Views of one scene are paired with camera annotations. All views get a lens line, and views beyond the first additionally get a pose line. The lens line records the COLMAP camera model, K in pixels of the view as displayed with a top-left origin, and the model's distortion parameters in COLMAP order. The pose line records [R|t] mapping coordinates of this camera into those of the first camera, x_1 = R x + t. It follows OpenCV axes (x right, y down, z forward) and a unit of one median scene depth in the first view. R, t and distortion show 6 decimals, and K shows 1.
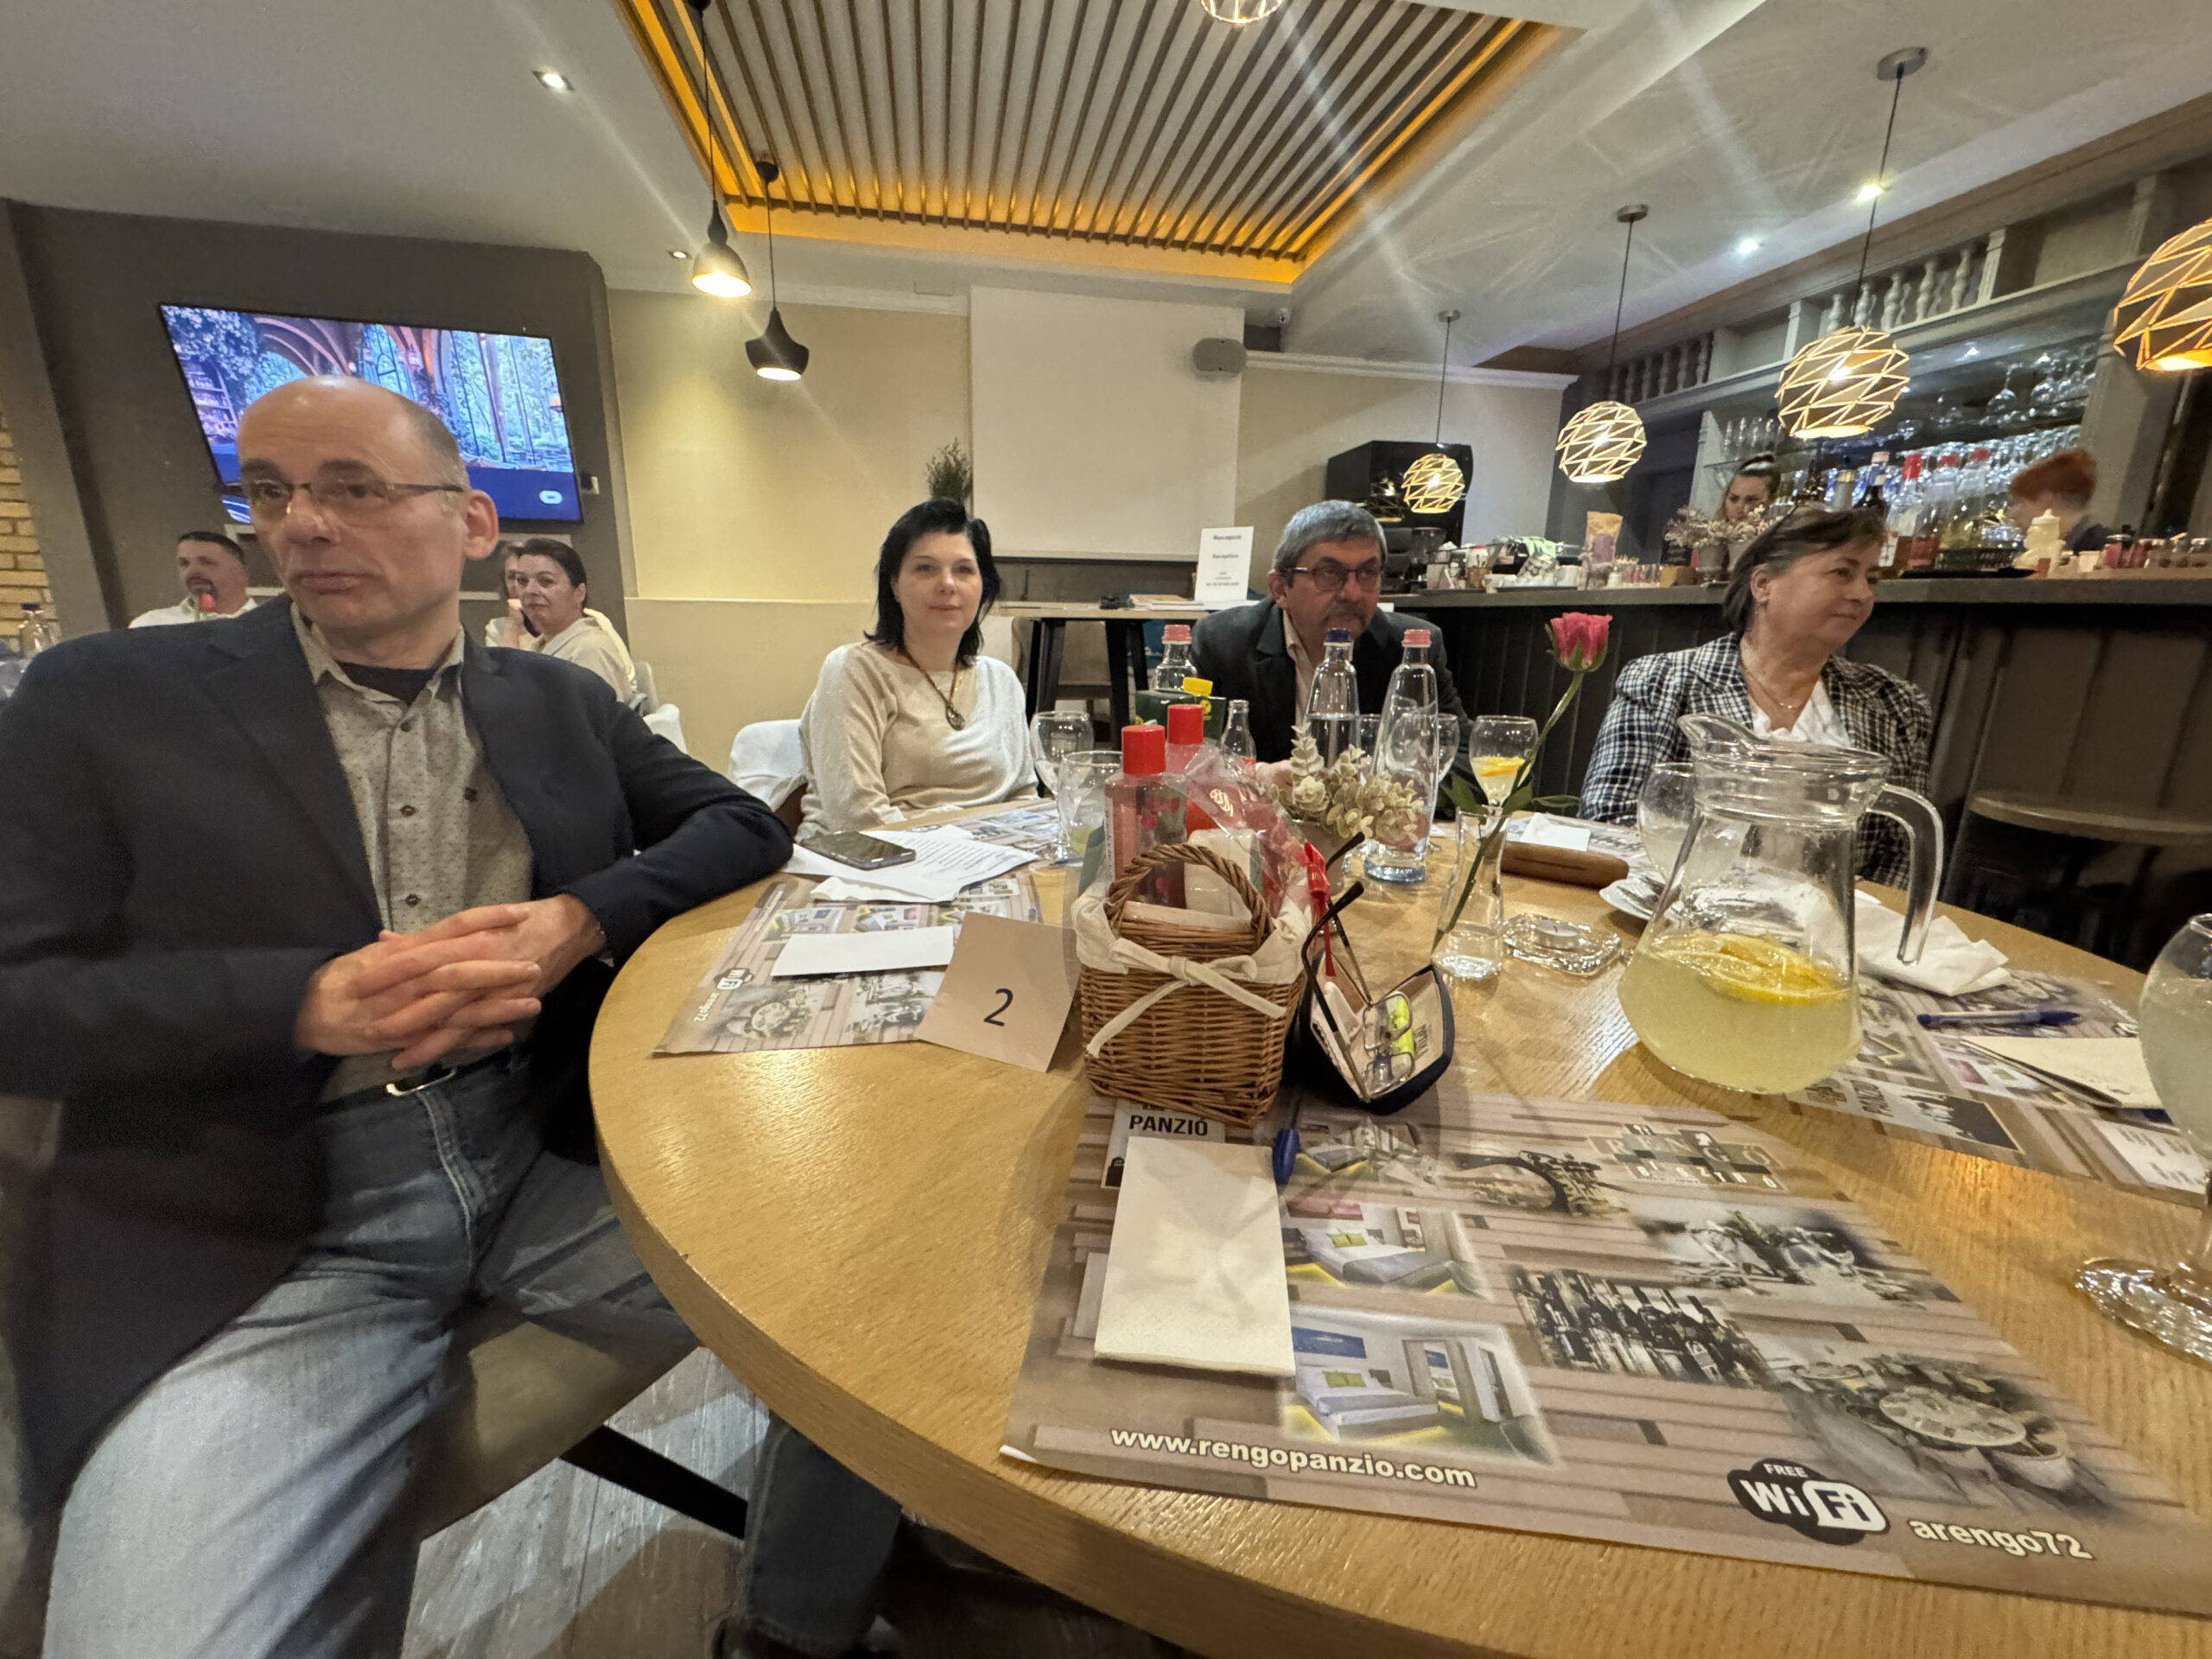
lens RADIAL K [[890.7, 0, 1112.2], [0, 890.7, 827.3], [0, 0, 1]] dist [0.002403, 0.000060]
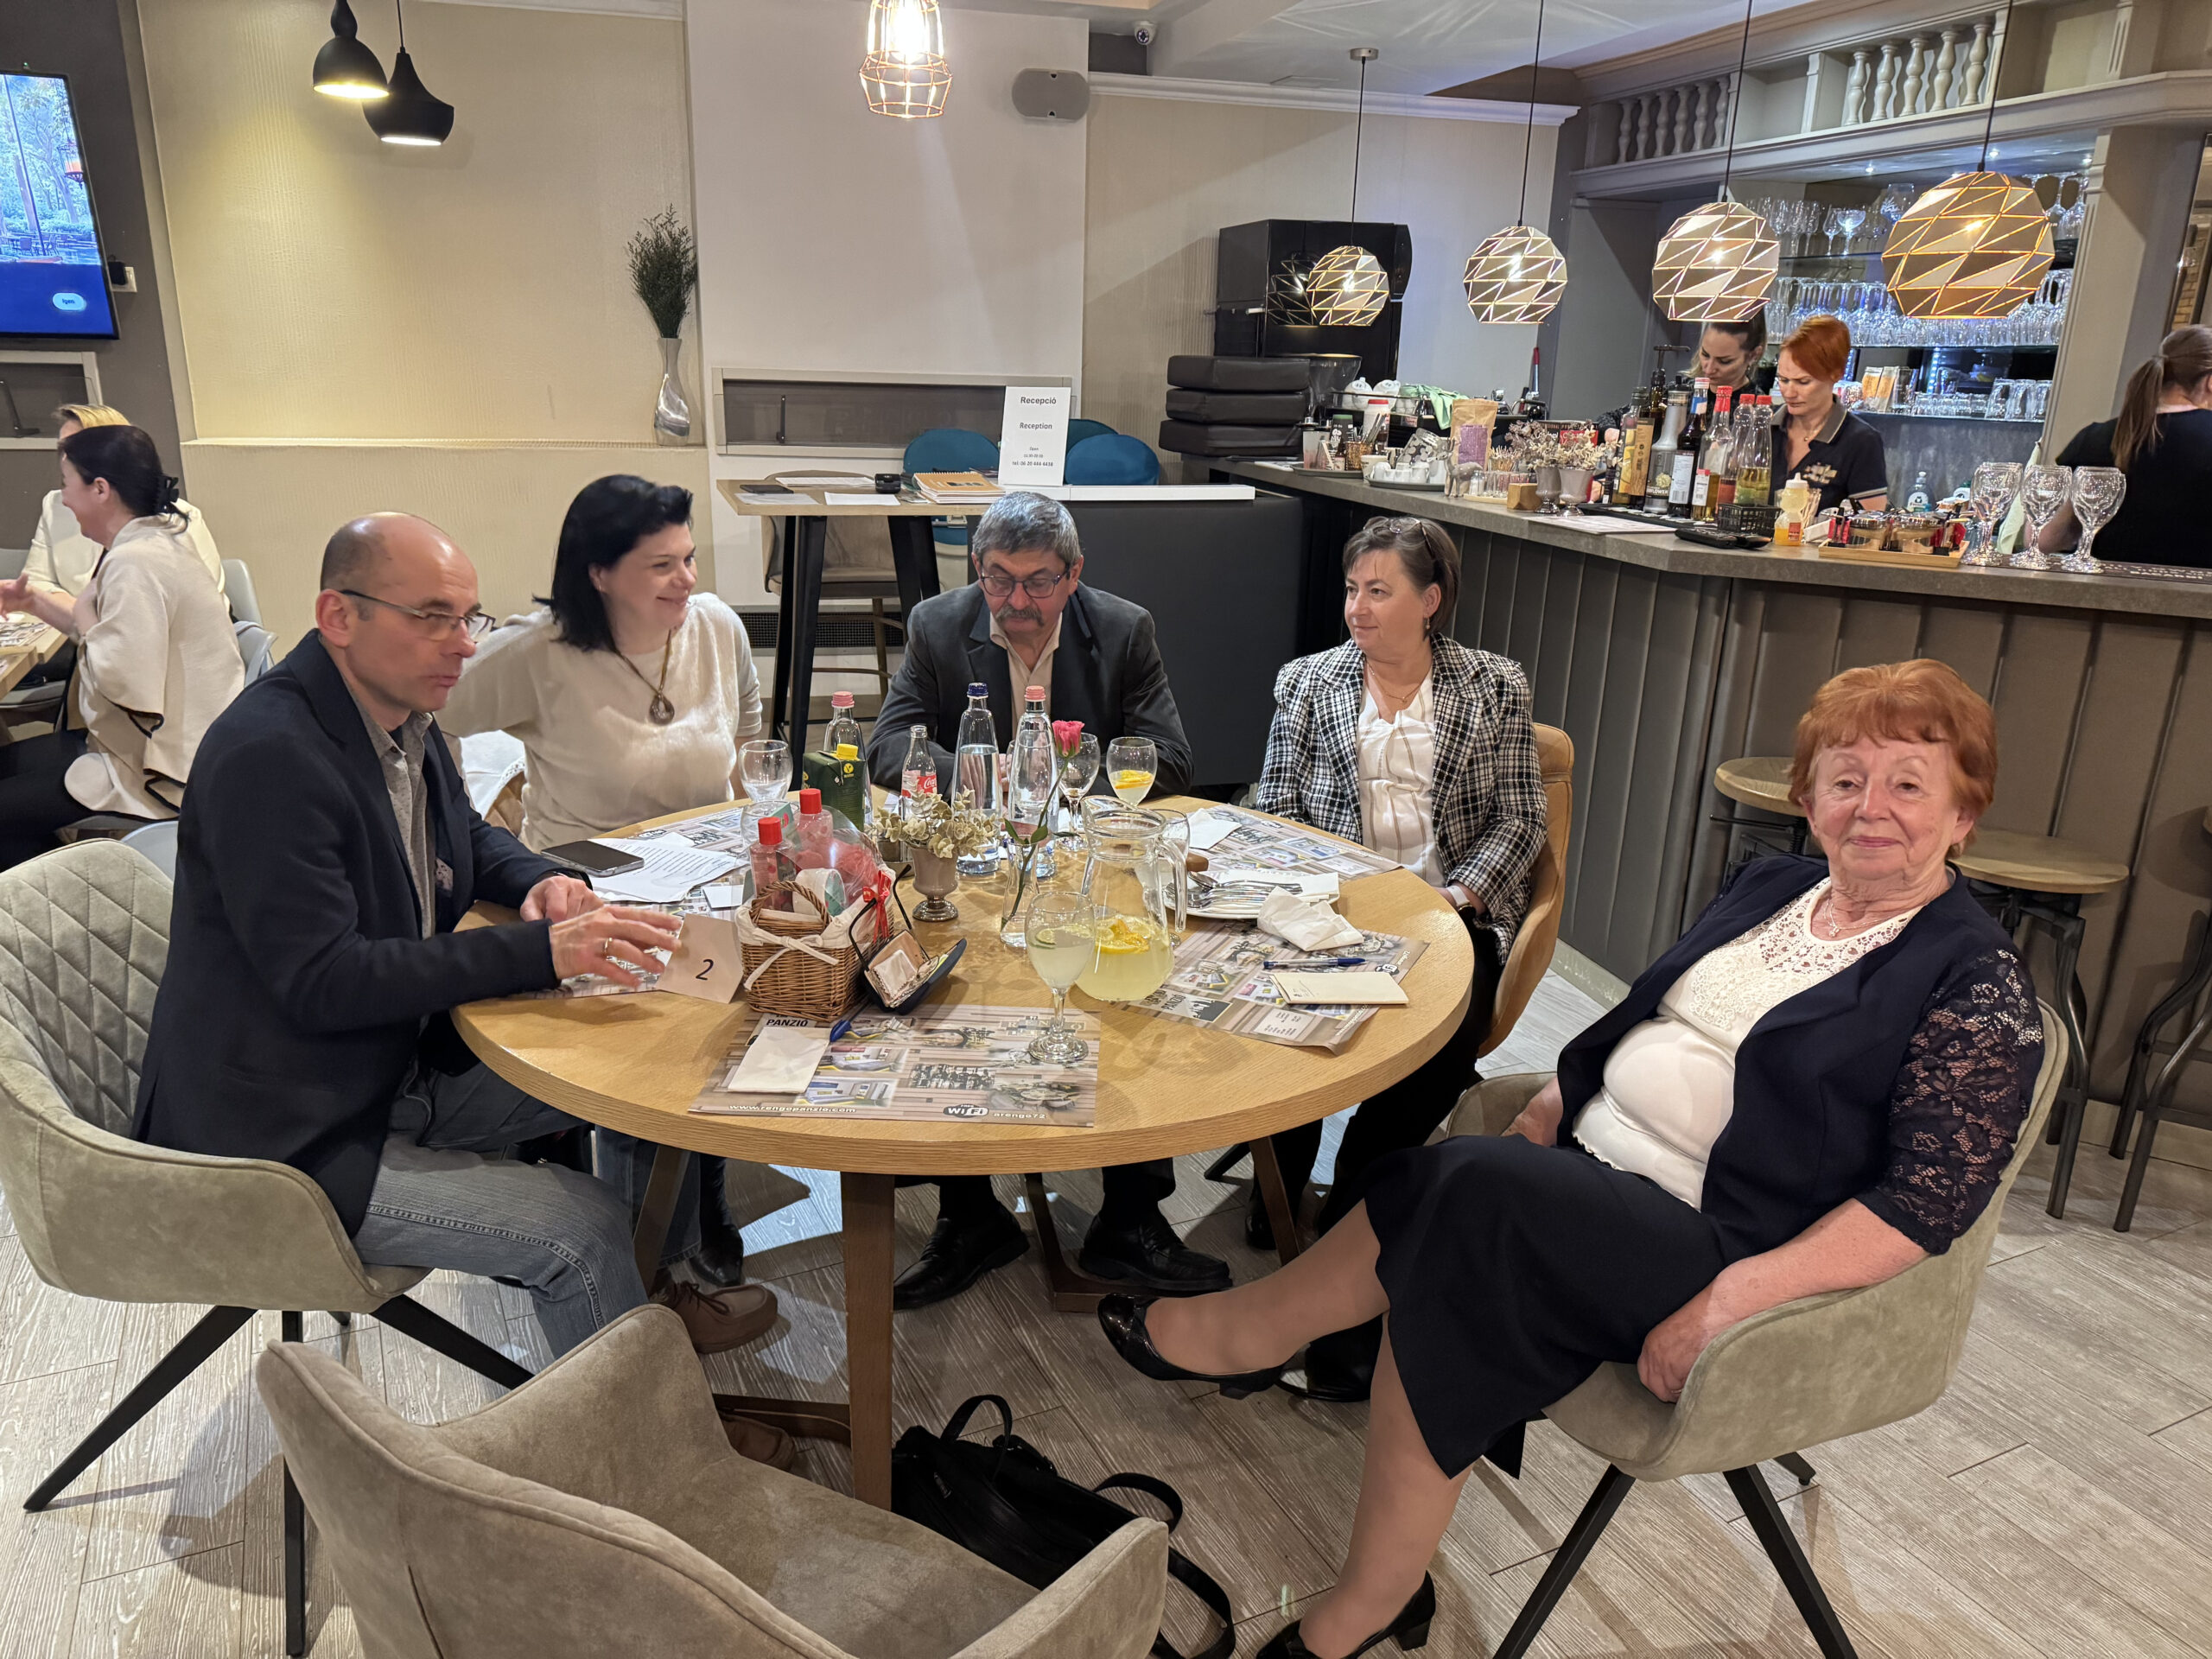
lens RADIAL K [[1531.1, 0, 1106.0], [0, 1531.1, 829.5], [0, 0, 1]] dist [0.075299, -0.070370]
pose [[0.996438, -0.017108, 0.082575, 0.102869], [0.011598, 0.997703, 0.066747, -0.064293], [-0.083527, -0.065551, 0.994347, -0.502902]]
